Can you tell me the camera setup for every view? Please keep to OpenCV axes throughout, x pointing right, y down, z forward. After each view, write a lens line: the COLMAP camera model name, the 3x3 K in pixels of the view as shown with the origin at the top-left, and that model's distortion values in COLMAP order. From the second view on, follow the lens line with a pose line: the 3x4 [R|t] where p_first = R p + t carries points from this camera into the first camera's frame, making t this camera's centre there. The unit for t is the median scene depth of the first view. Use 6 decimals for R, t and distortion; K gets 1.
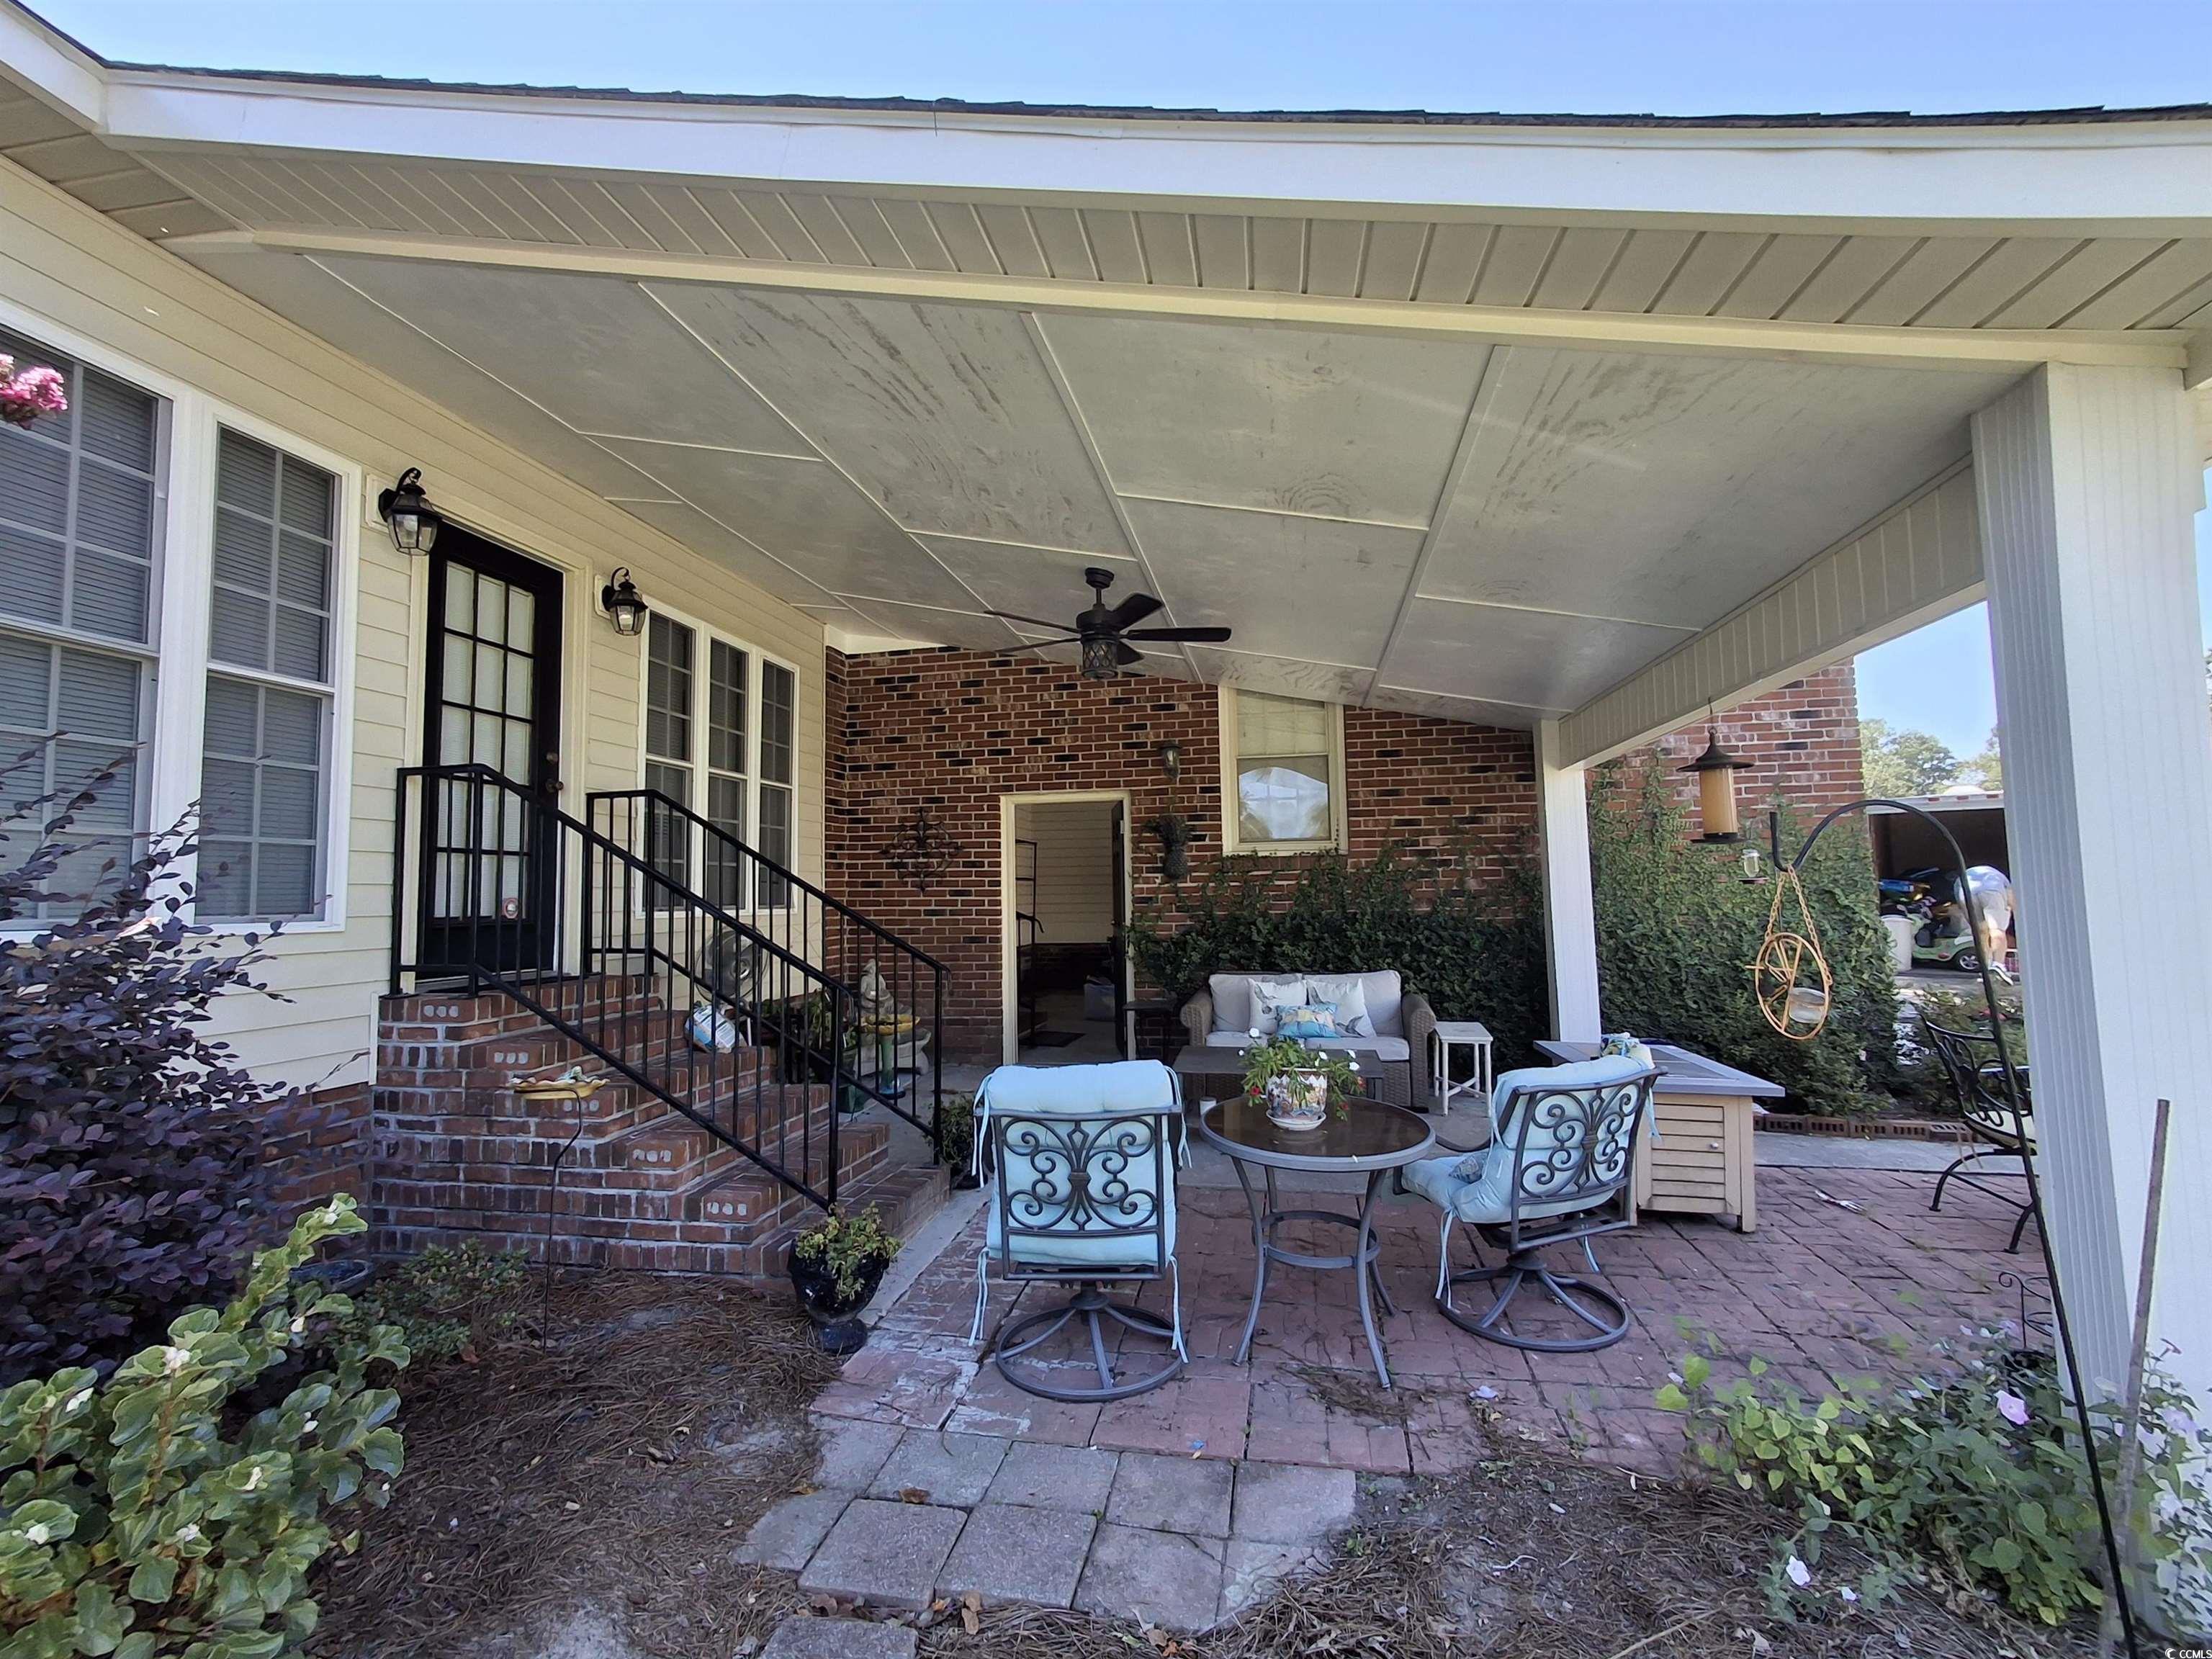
lens RADIAL K [[1014.5, 0, 1096.0], [0, 1014.5, 815.7], [0, 0, 1]] dist [0.002810, 0.008498]
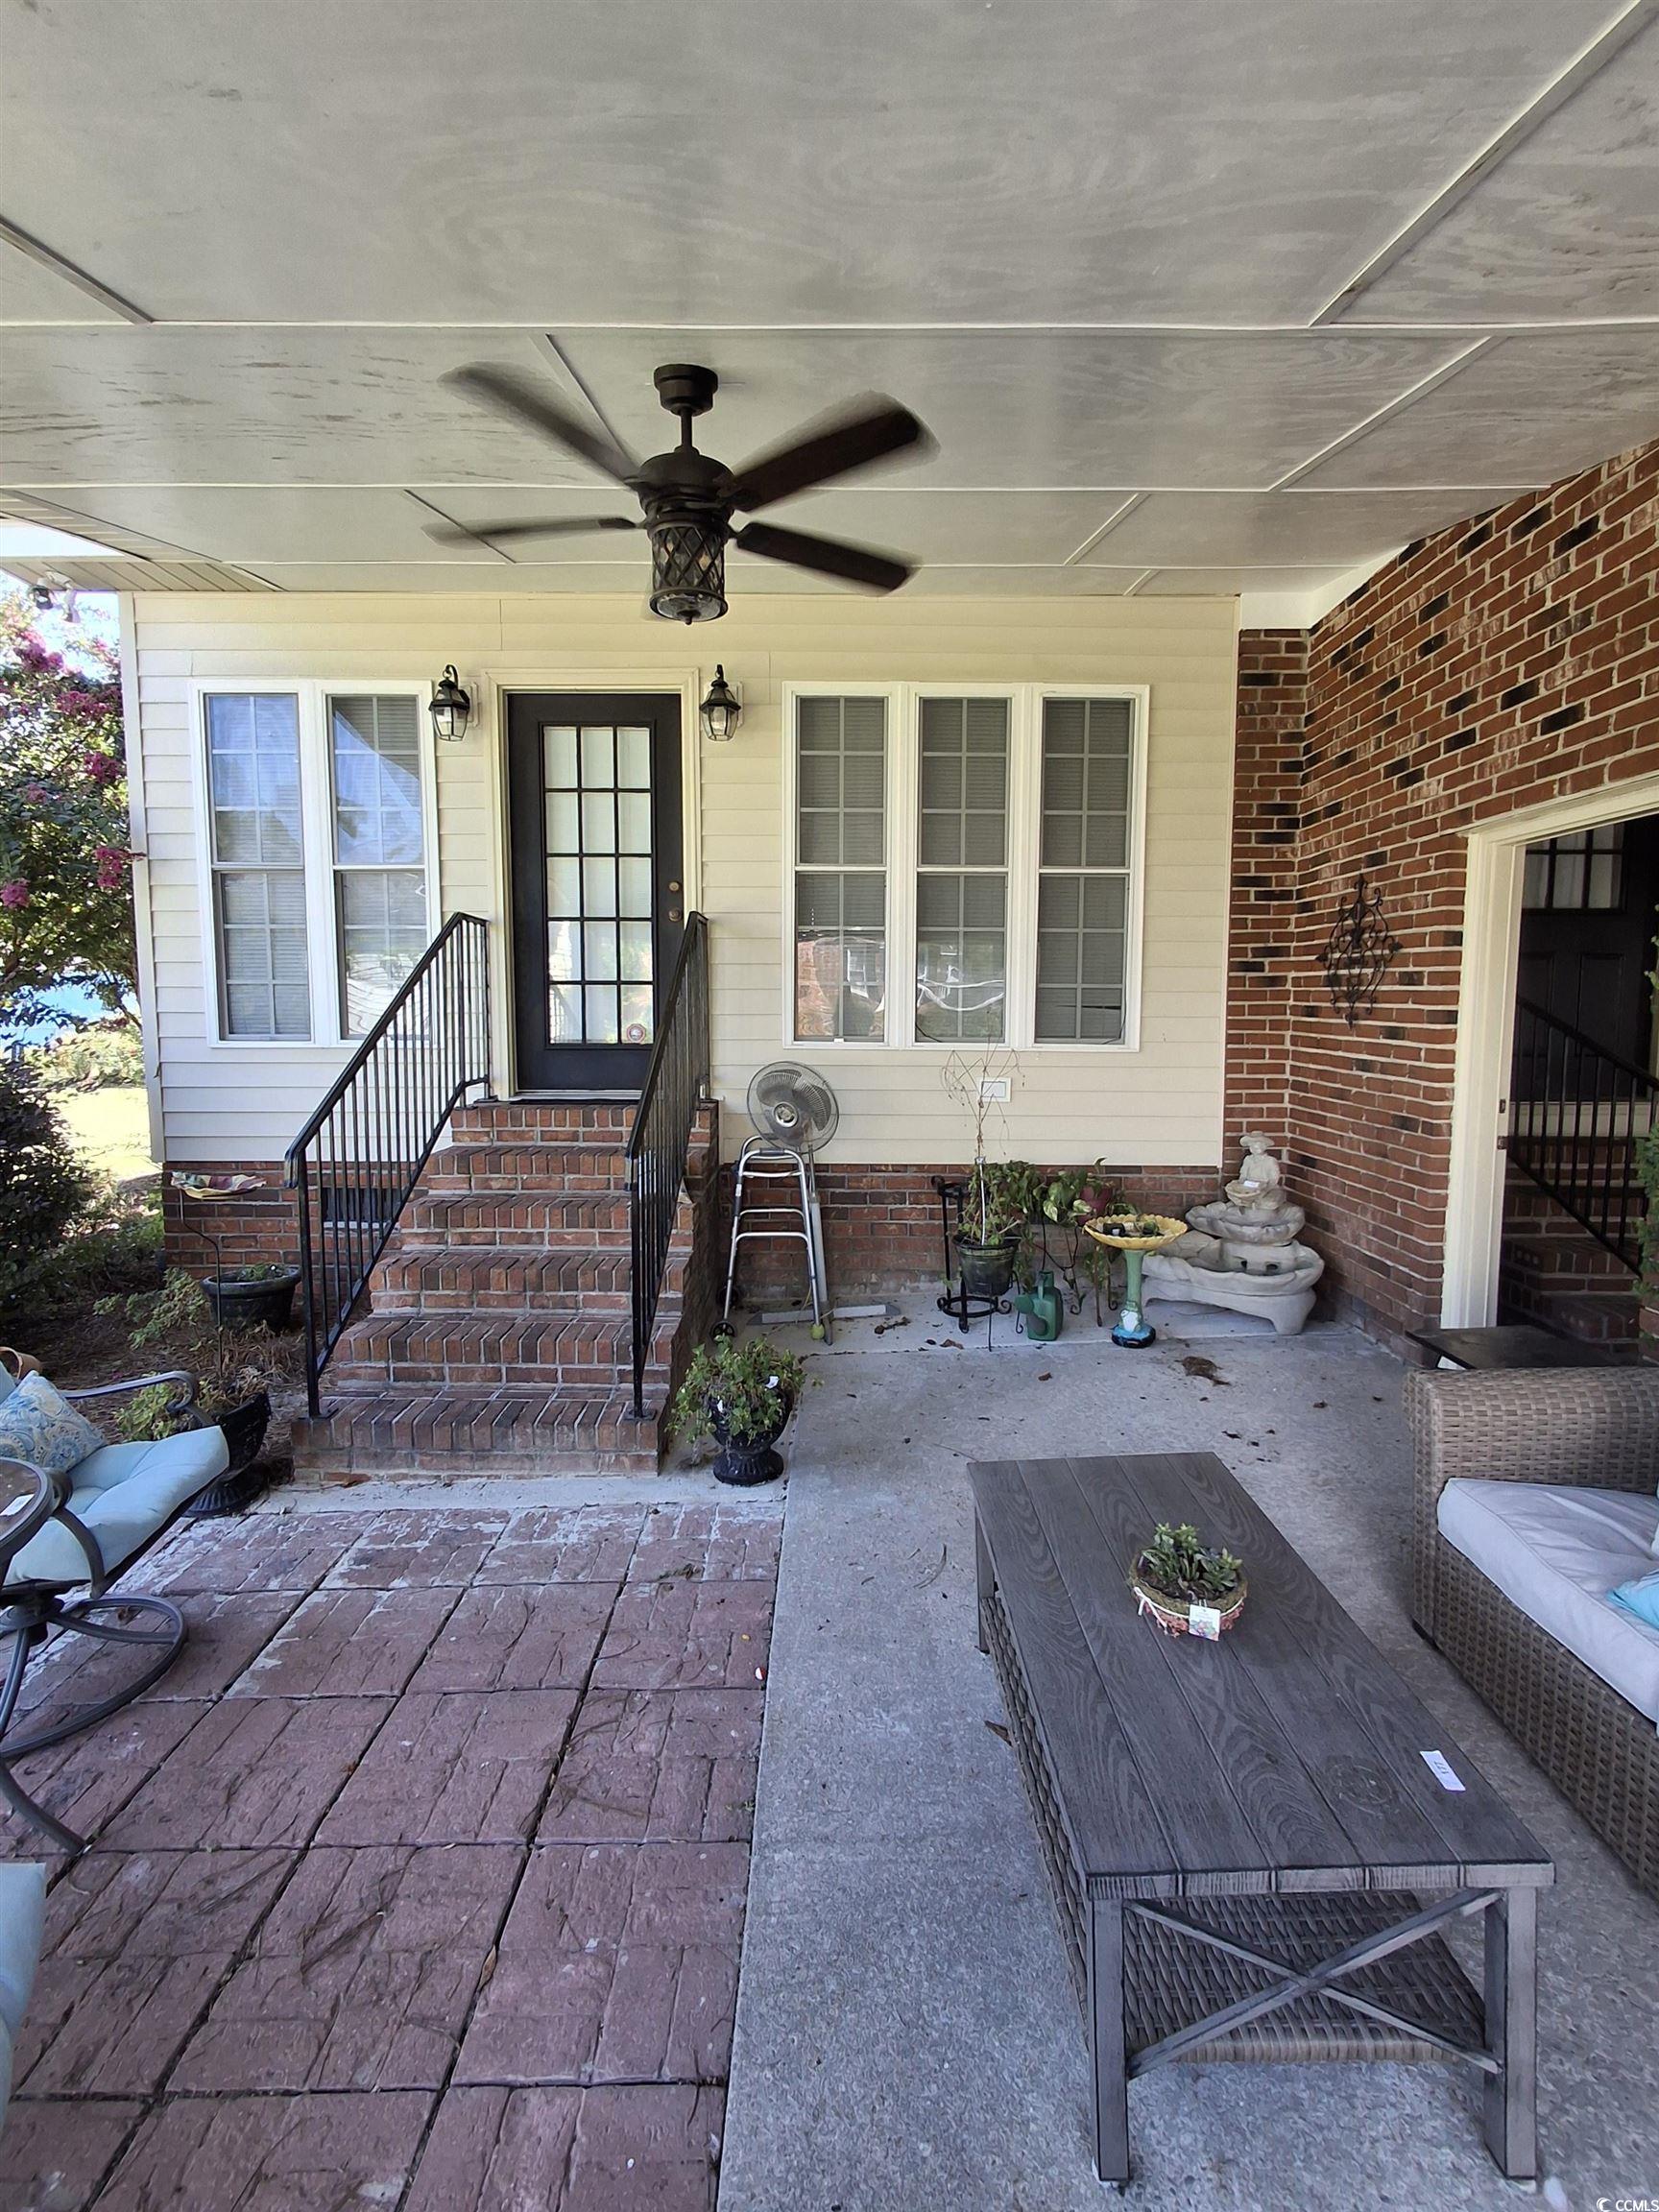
lens RADIAL K [[1014.5, 0, 842.3], [0, 1014.5, 1090.7], [0, 0, 1]] dist [0.002810, 0.008498]
pose [[0.193008, 0.103871, -0.975684, 0.359166], [0.068393, 0.990538, 0.118982, 0.025159], [0.978811, -0.089694, 0.184077, 0.667259]]
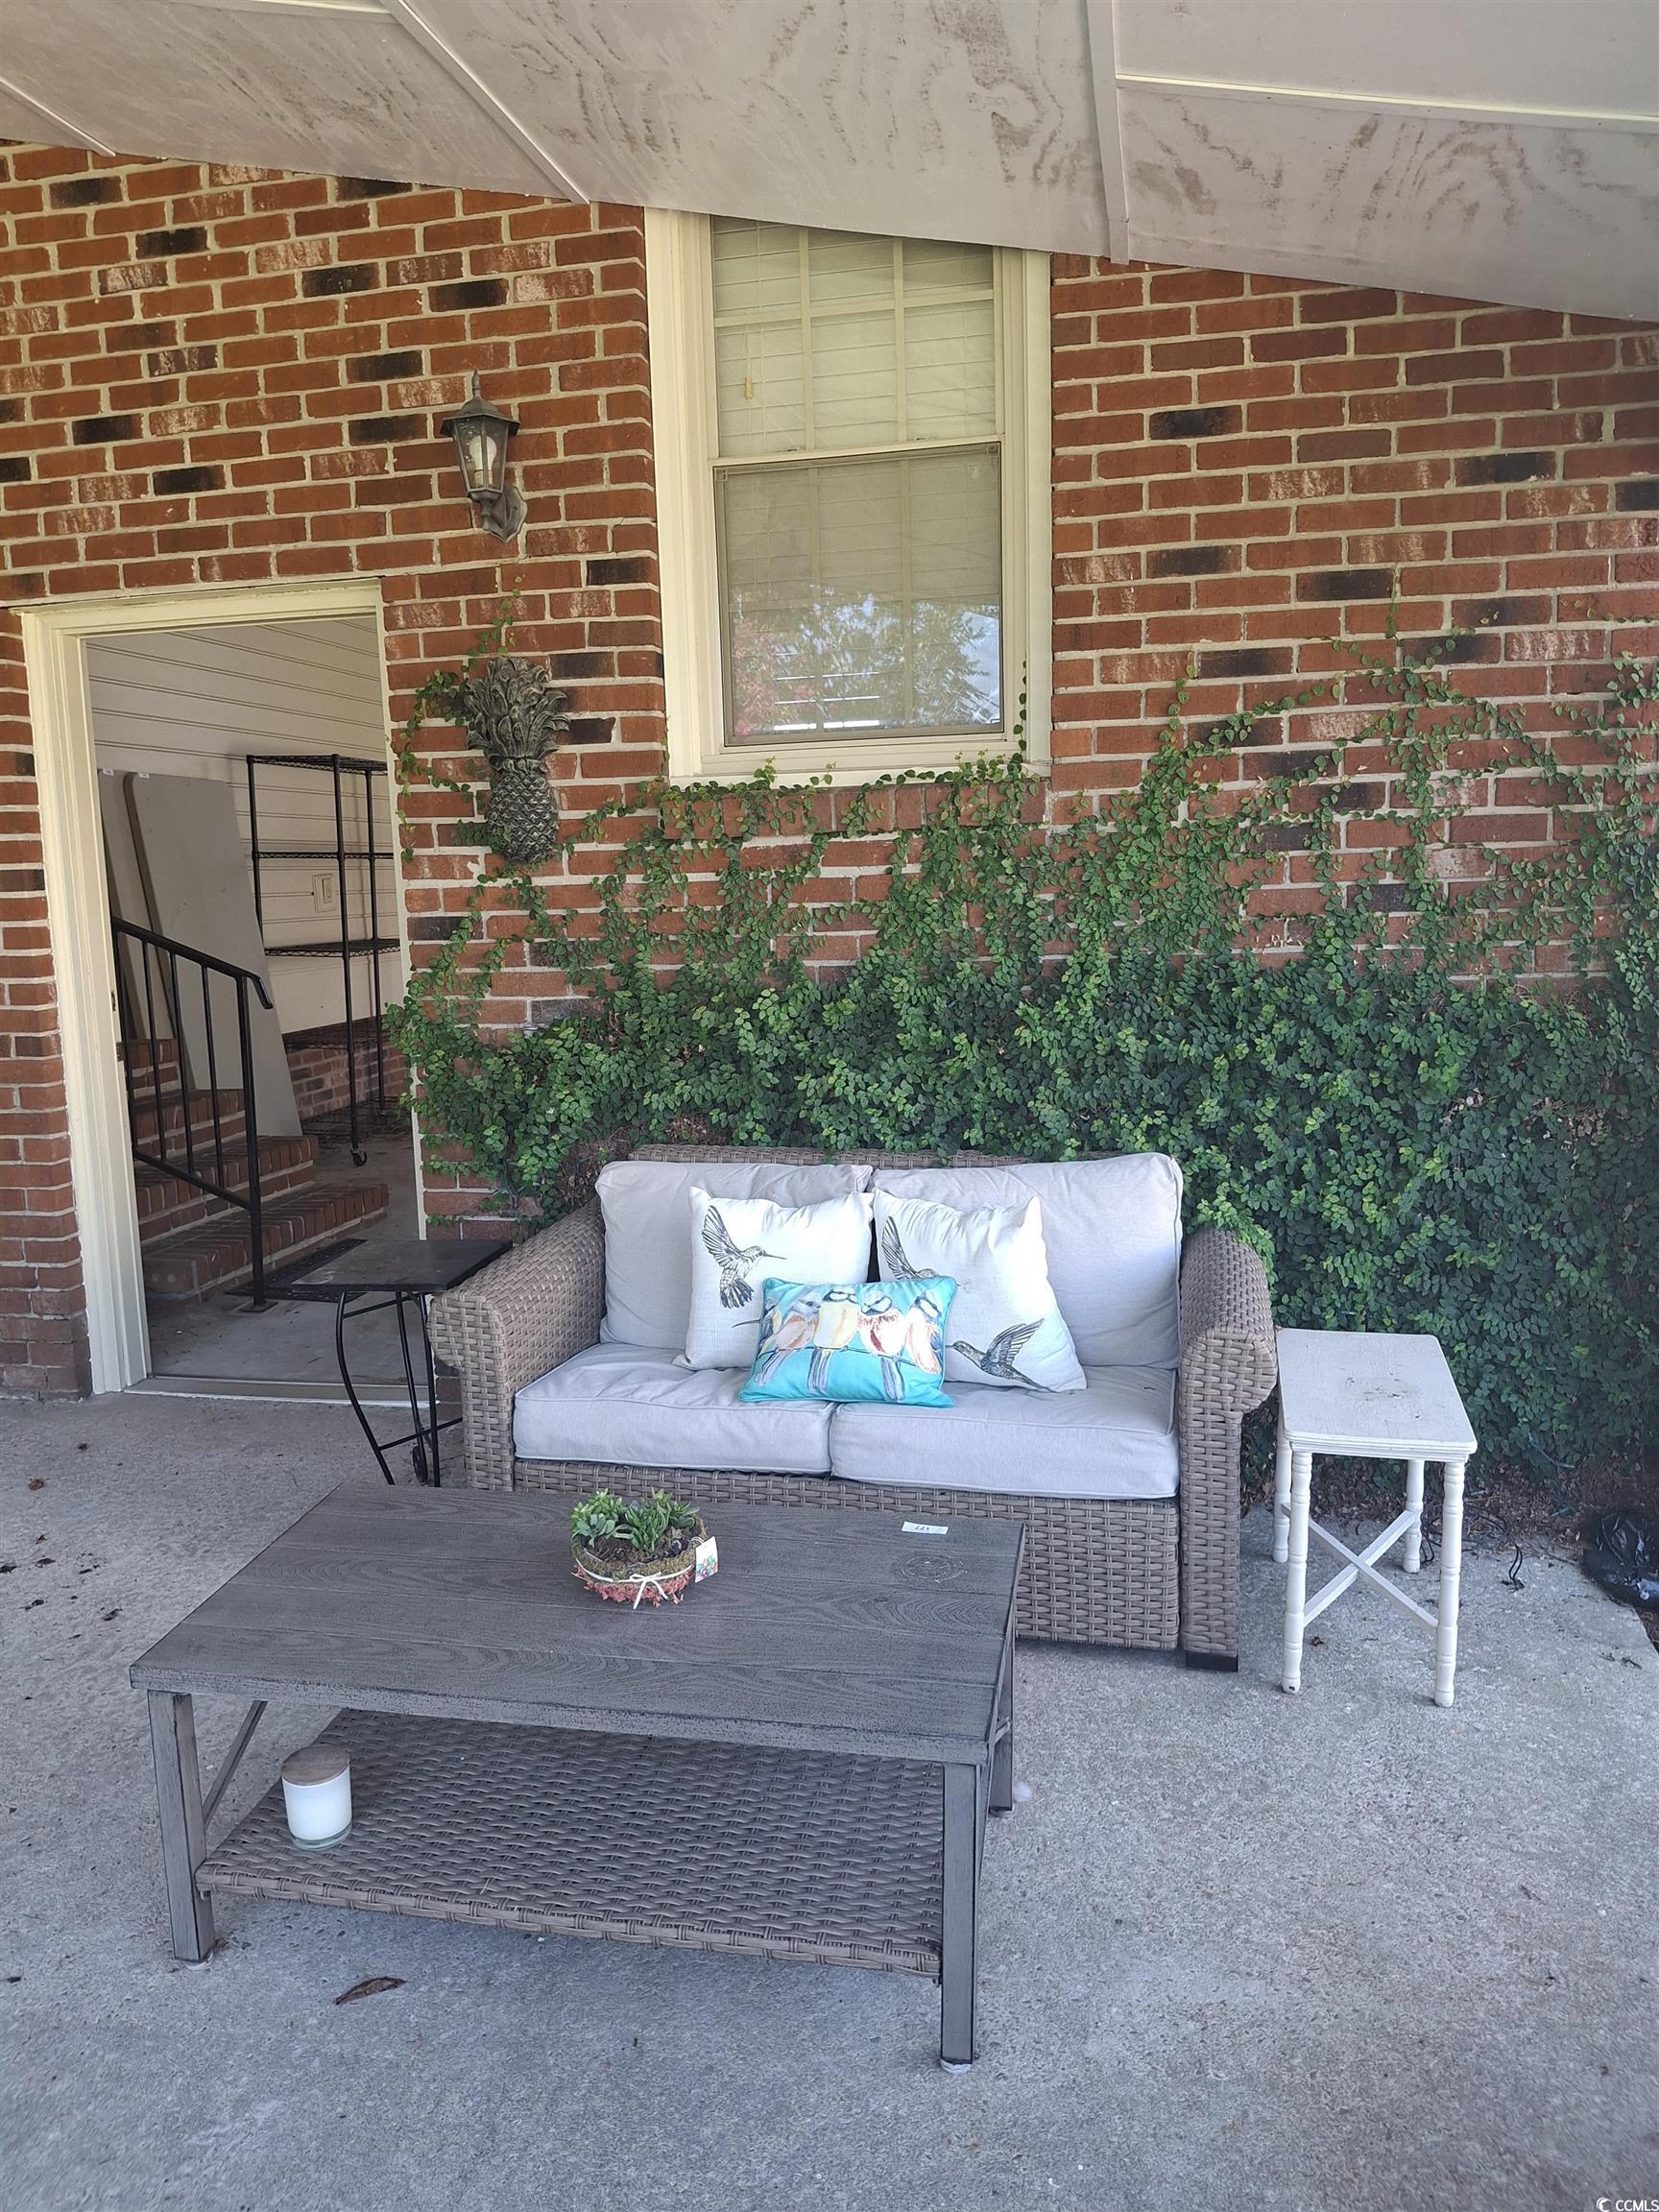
lens RADIAL K [[1610.6, 0, 820.7], [0, 1610.6, 1100.5], [0, 0, 1]] dist [0.097399, -0.201640]
pose [[0.999791, -0.011593, -0.016811, 0.187435], [0.014935, 0.976542, 0.214809, 0.027980], [0.013927, -0.215015, 0.976511, 0.497060]]
